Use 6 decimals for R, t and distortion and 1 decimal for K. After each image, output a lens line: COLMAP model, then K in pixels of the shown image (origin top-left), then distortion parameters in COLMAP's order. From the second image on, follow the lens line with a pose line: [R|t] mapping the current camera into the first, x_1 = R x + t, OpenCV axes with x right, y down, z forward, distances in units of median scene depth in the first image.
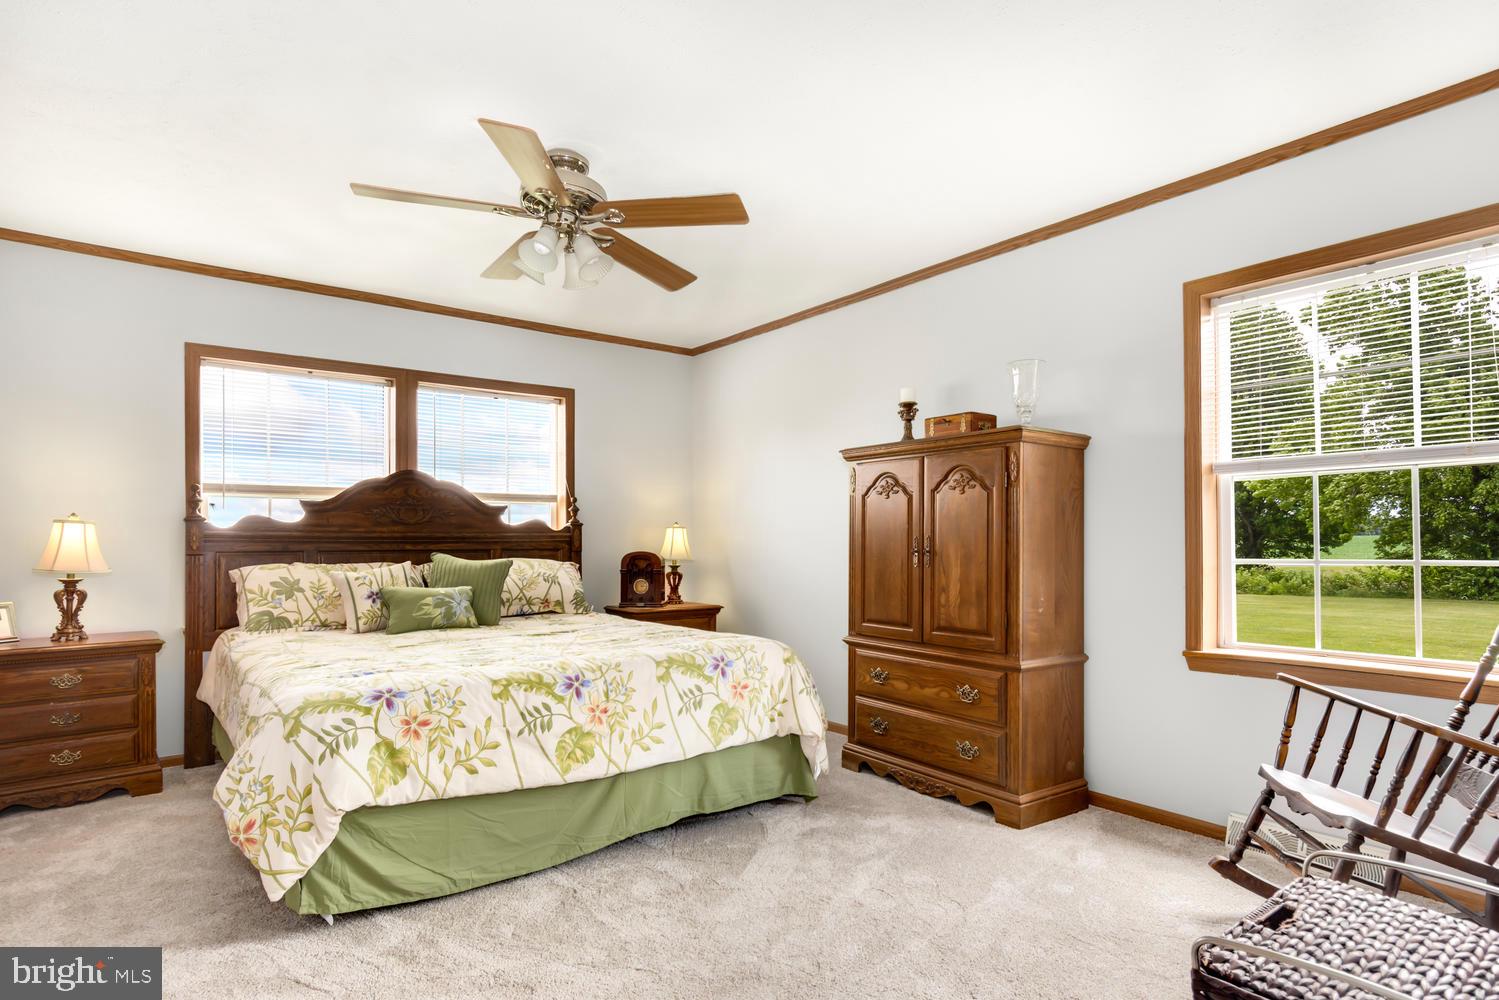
lens RADIAL K [[797.1, 0, 753.4], [0, 797.1, 539.6], [0, 0, 1]] dist [-0.015195, -0.001586]
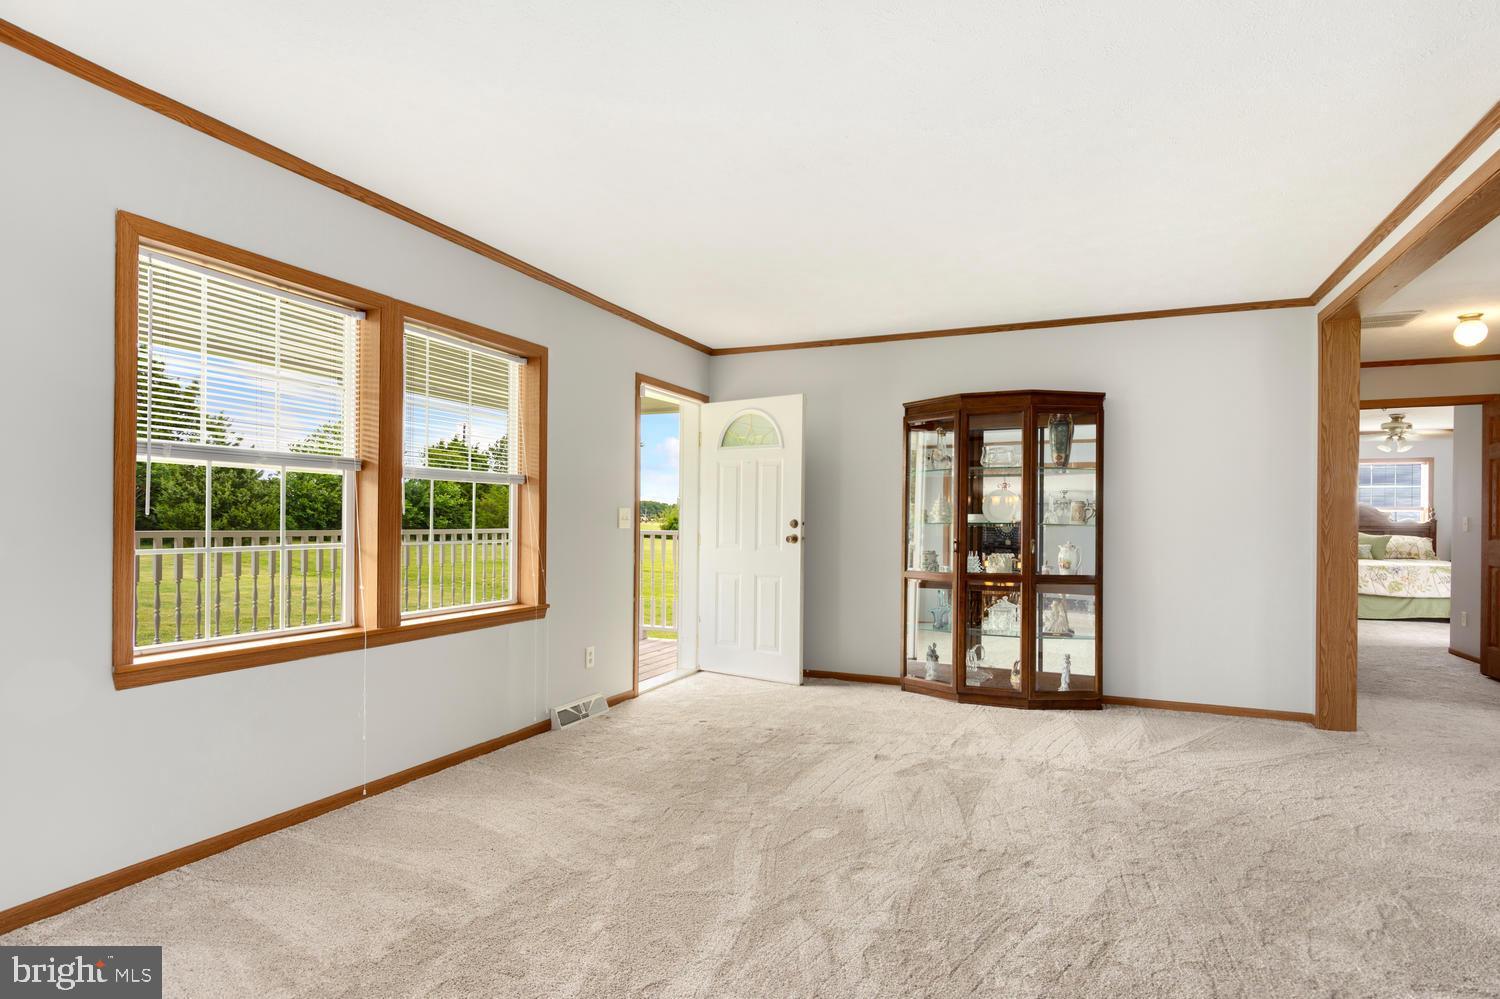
lens RADIAL K [[781.1, 0, 750.4], [0, 781.1, 512.2], [0, 0, 1]] dist [0.045689, -0.039352]
pose [[0.486839, -0.002257, -0.873489, 0.706688], [-0.005565, 0.999968, -0.005686, -0.018168], [0.873474, 0.007629, 0.486811, -1.568282]]
